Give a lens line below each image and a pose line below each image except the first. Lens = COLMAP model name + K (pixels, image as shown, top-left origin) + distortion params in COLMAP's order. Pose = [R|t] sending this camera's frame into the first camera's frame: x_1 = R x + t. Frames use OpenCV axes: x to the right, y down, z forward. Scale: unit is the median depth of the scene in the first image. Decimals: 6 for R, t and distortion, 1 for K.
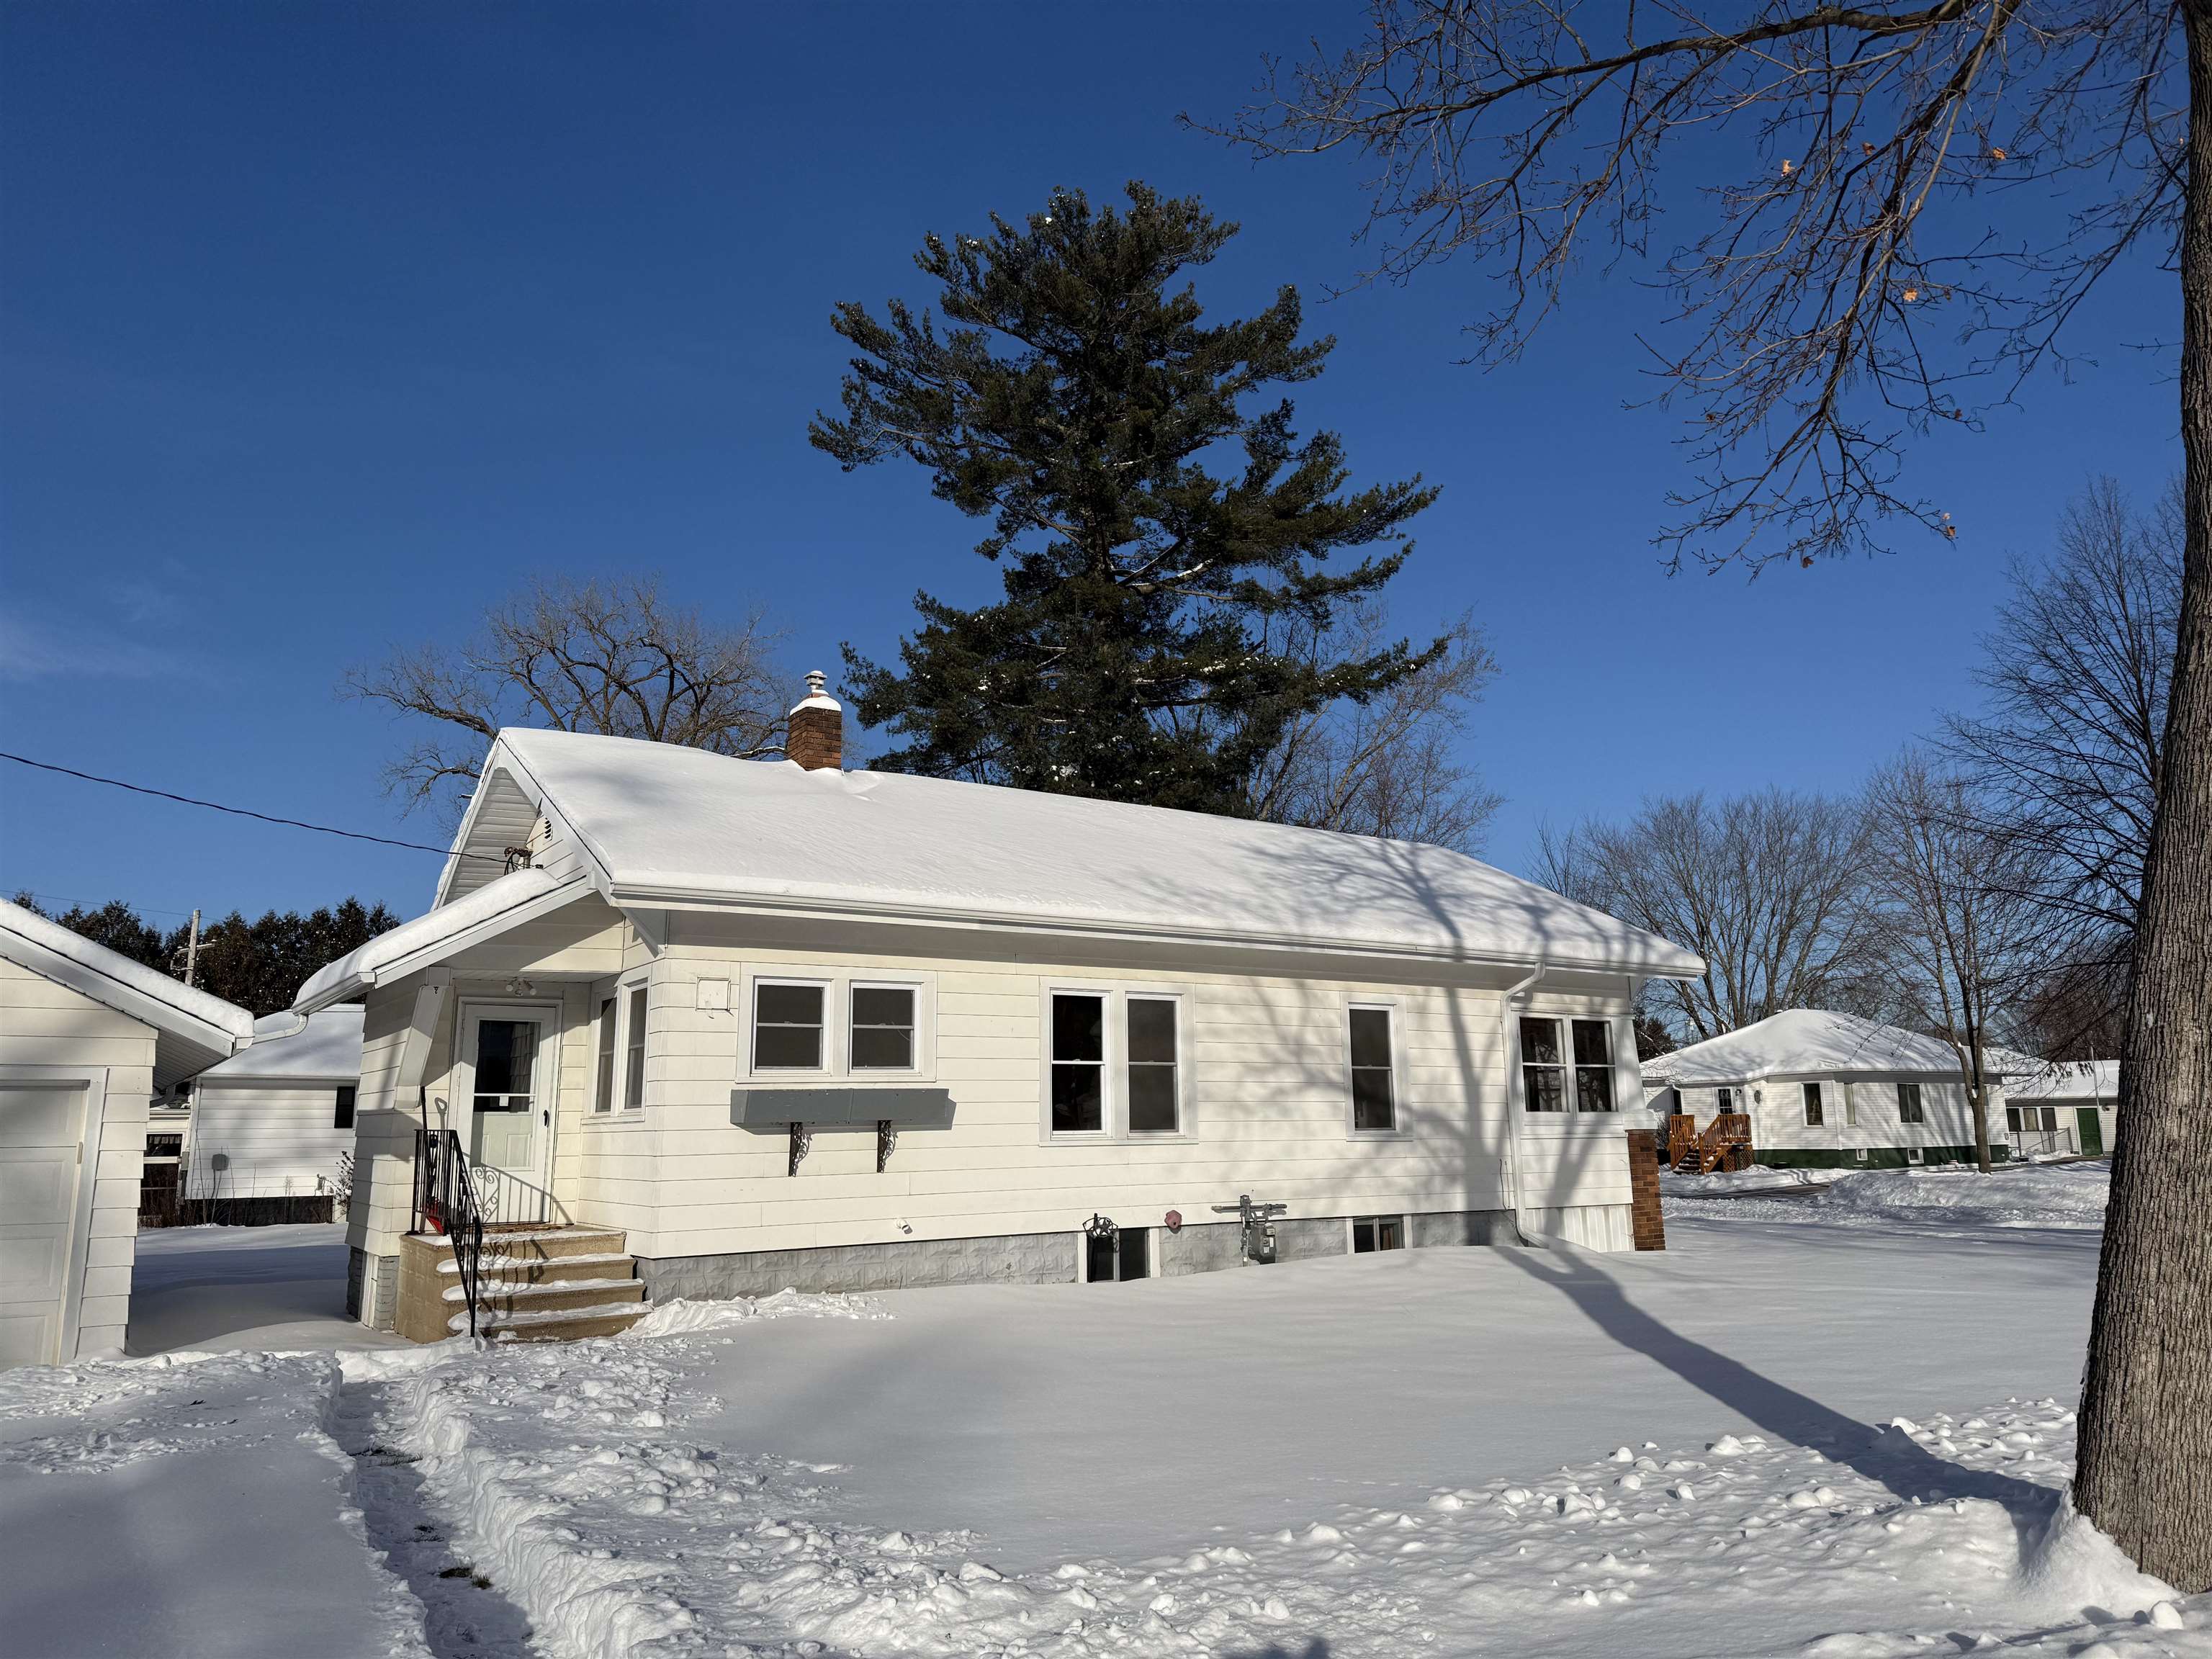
lens RADIAL K [[1573.6, 0, 1106.0], [0, 1573.6, 829.5], [0, 0, 1]] dist [0.123023, -0.199842]
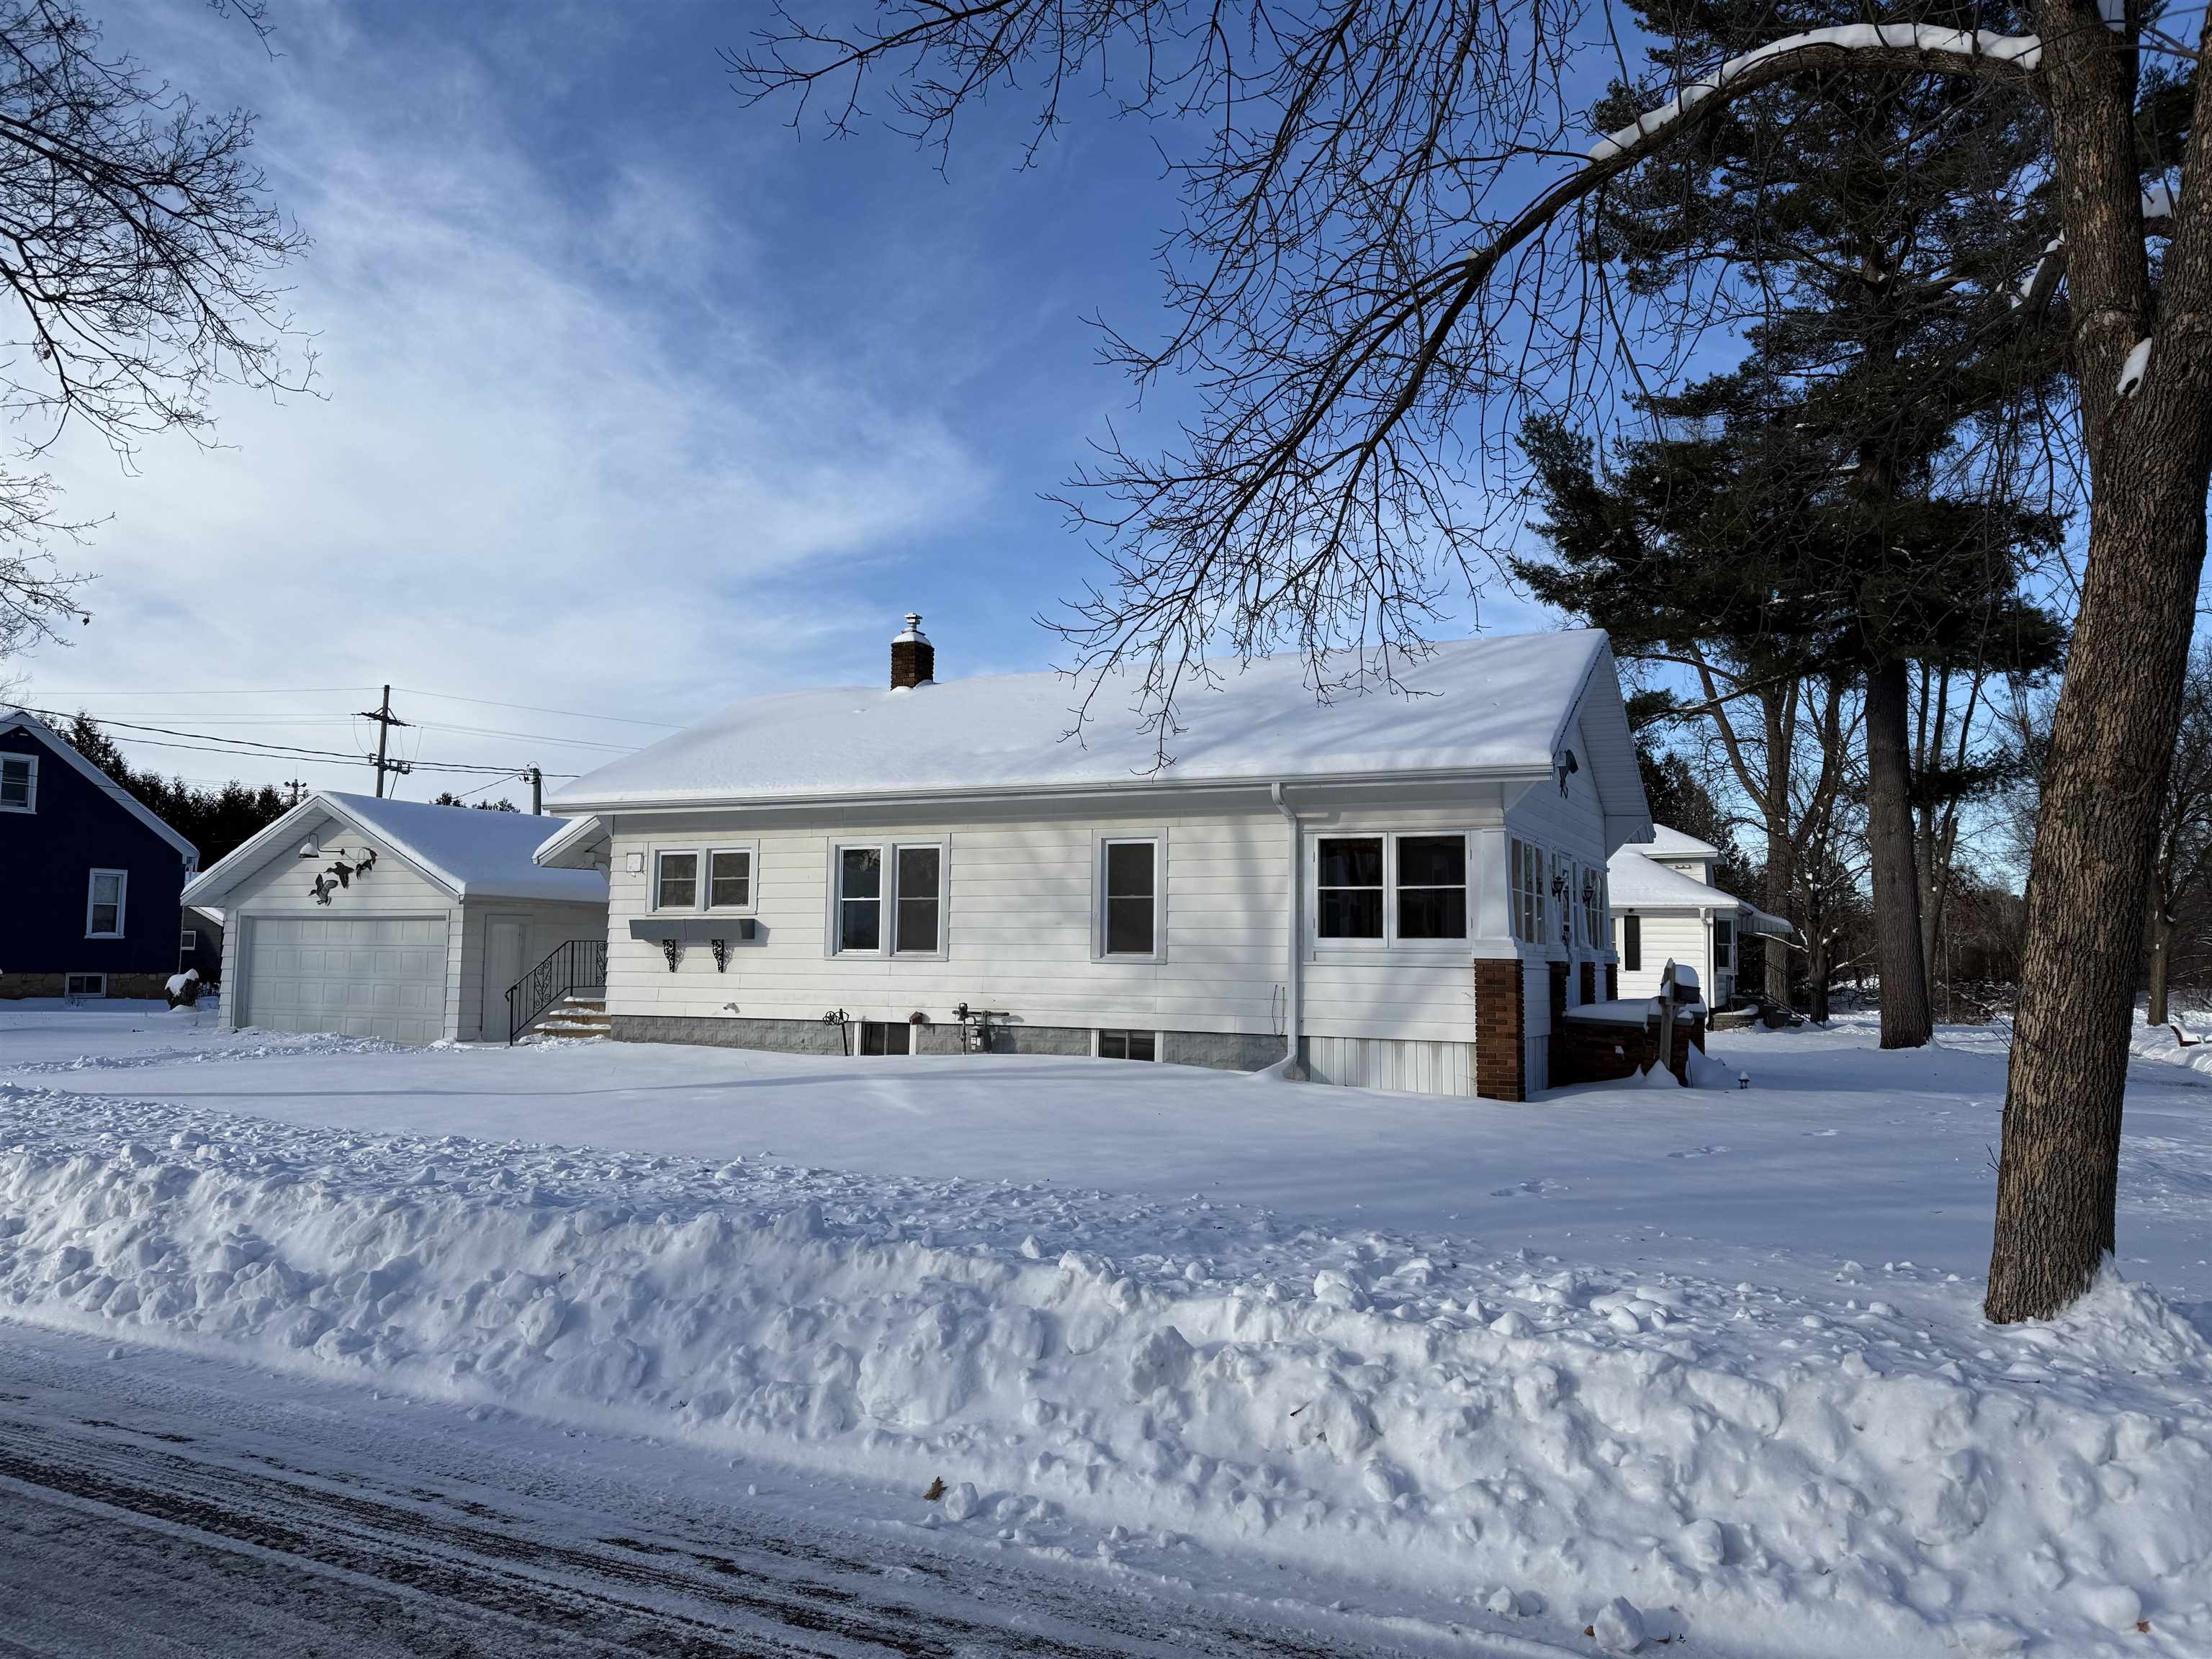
lens RADIAL K [[1573.6, 0, 1106.0], [0, 1573.6, 829.5], [0, 0, 1]] dist [0.123023, -0.199842]
pose [[0.492642, -0.060271, -0.868142, 1.024990], [0.137687, 0.990431, 0.009372, 0.086438], [0.859271, -0.124149, 0.496227, 0.428365]]
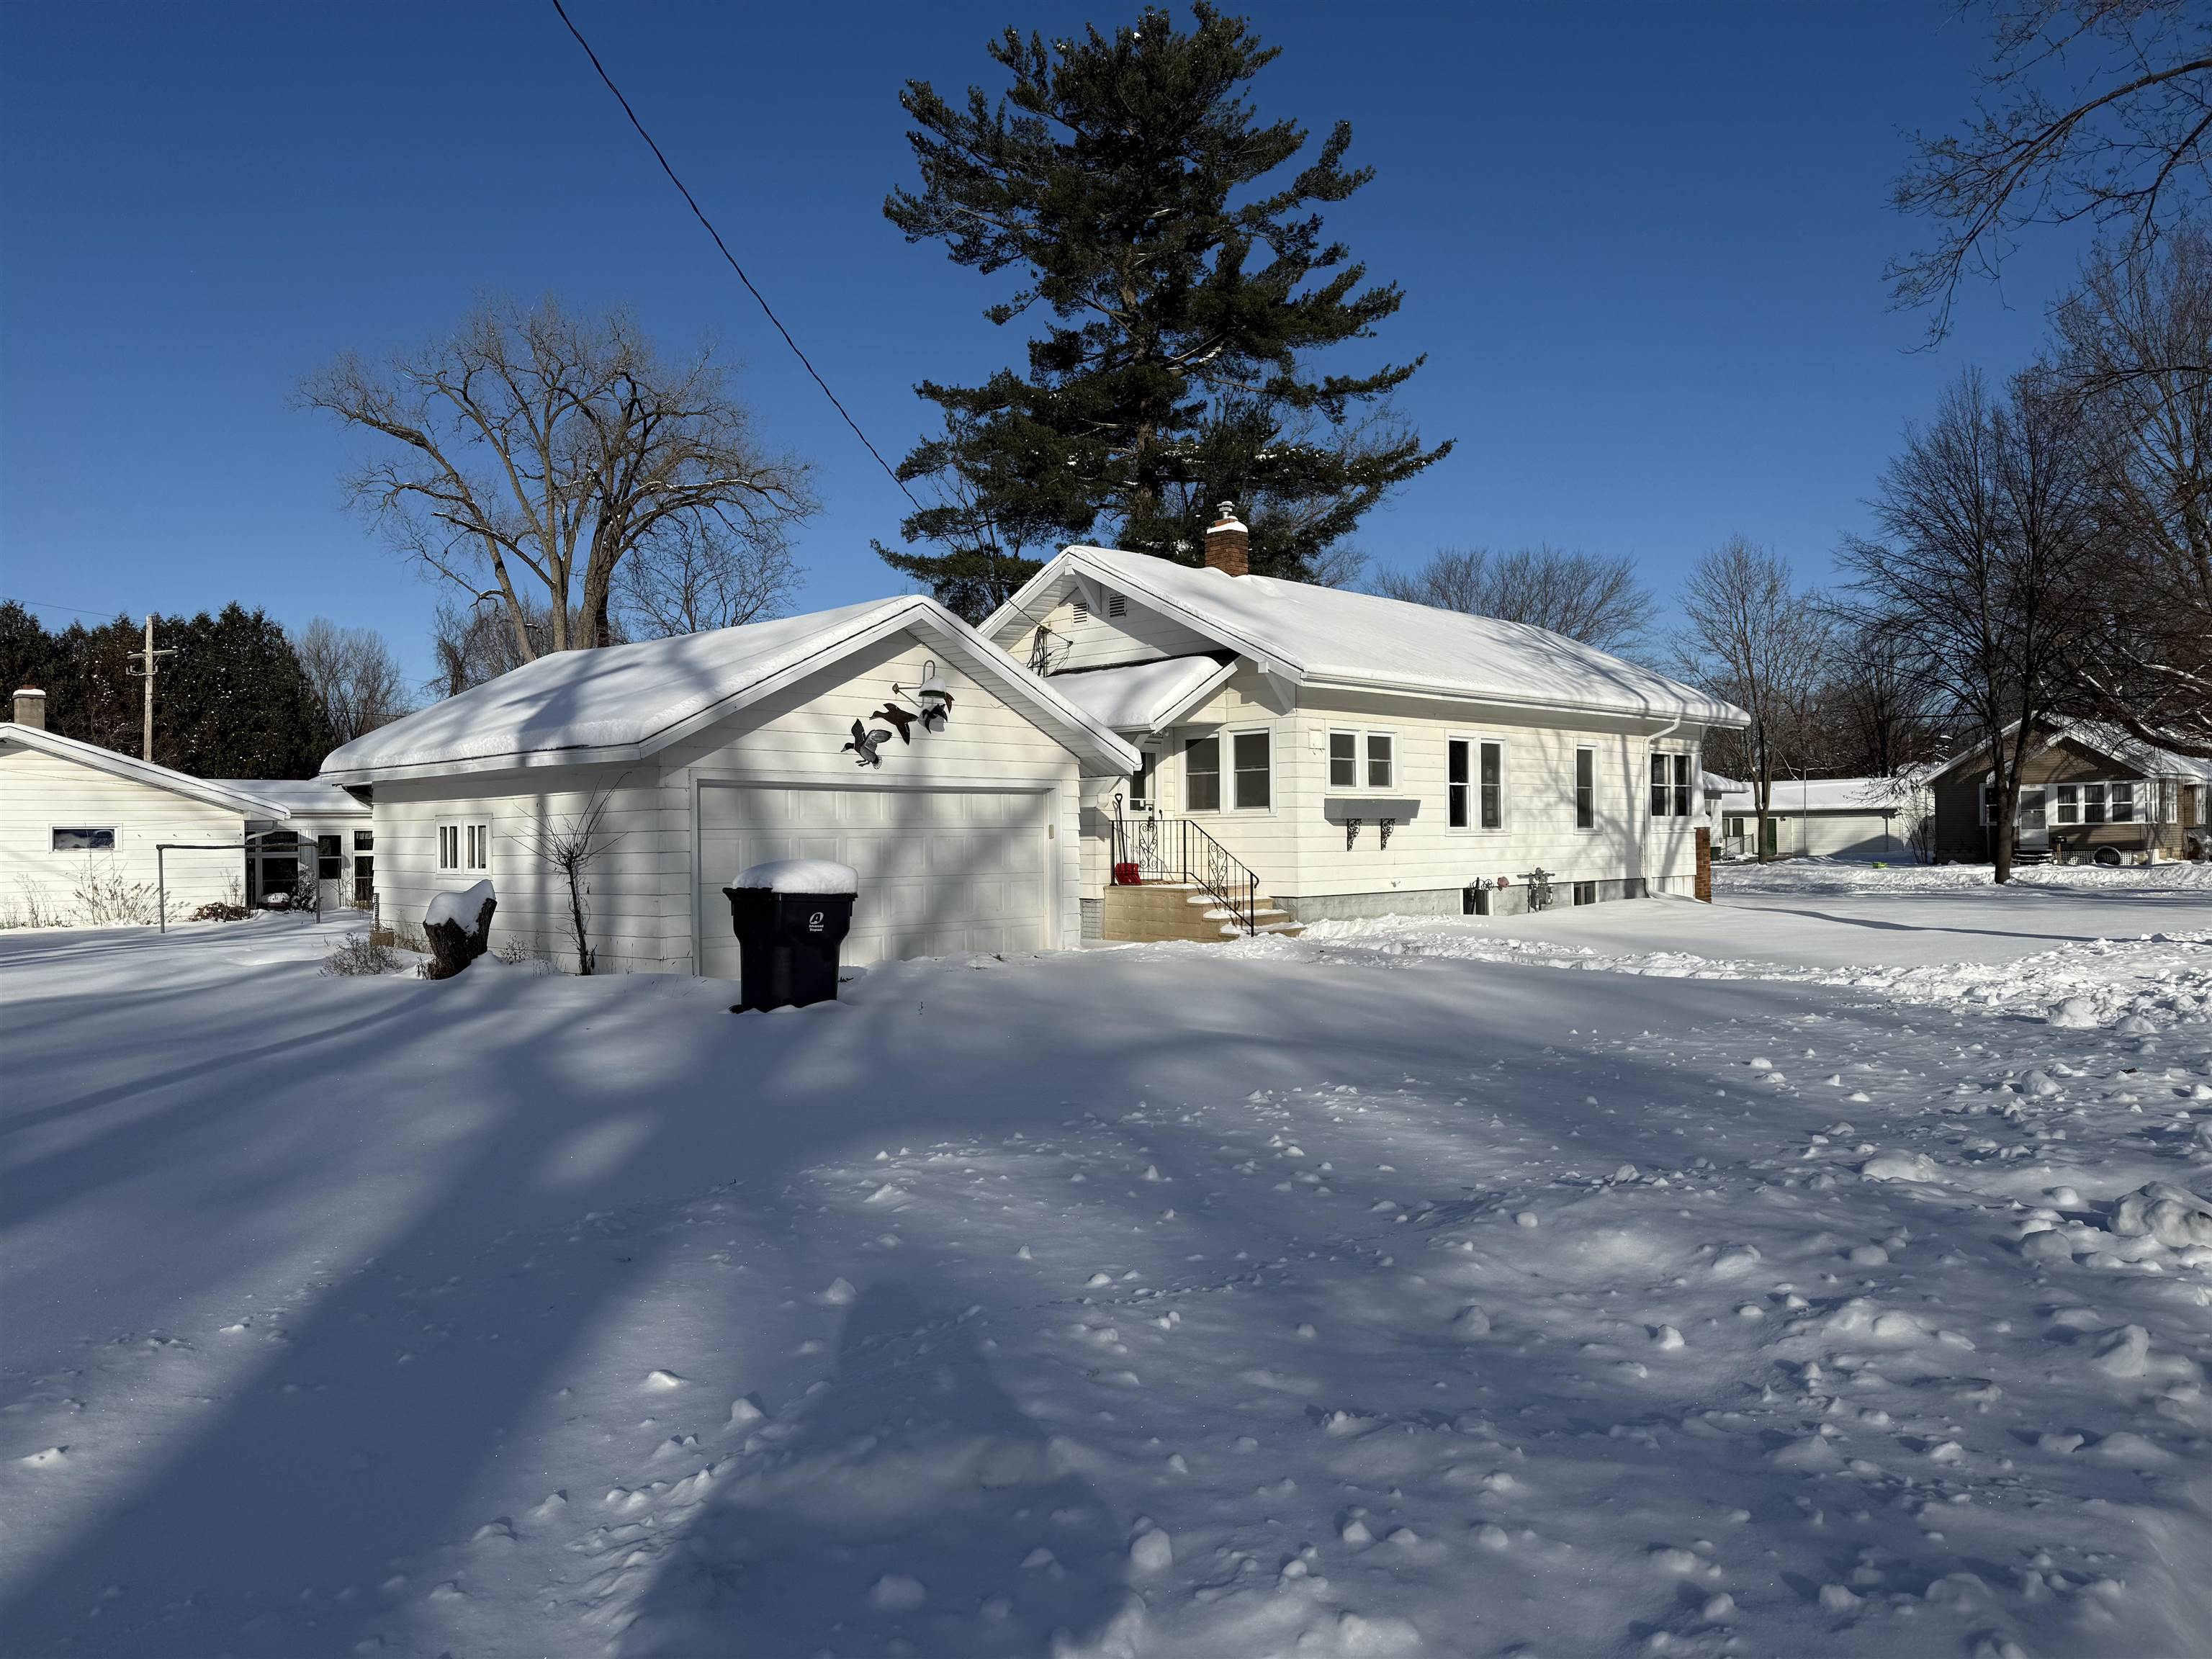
lens RADIAL K [[1573.6, 0, 1106.0], [0, 1573.6, 829.5], [0, 0, 1]] dist [0.123023, -0.199842]
pose [[0.980048, 0.003514, 0.198729, -0.545982], [-0.038975, 0.983830, 0.174810, -0.054343], [-0.194901, -0.179068, 0.964338, -0.359535]]
